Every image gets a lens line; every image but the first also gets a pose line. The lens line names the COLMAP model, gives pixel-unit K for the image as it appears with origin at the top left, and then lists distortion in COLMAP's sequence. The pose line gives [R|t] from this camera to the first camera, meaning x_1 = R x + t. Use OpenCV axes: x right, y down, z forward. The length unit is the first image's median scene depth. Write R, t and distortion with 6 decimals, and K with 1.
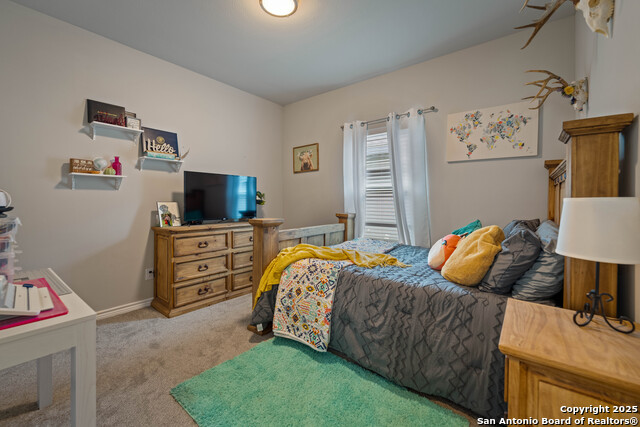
lens RADIAL K [[265.0, 0, 321.8], [0, 265.0, 204.9], [0, 0, 1]] dist [-0.002893, -0.000162]
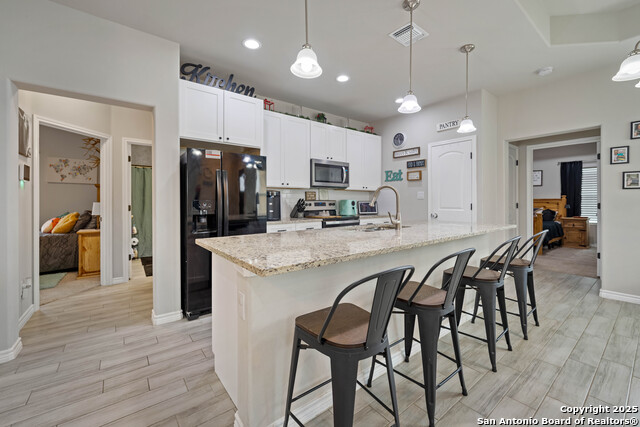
lens RADIAL K [[265.0, 0, 321.8], [0, 265.0, 204.9], [0, 0, 1]] dist [-0.002893, -0.000162]
pose [[0.252744, -0.005411, 0.967518, -1.060242], [0.009131, 0.999953, 0.003207, 0.012315], [-0.967490, 0.008024, 0.252781, -1.689594]]
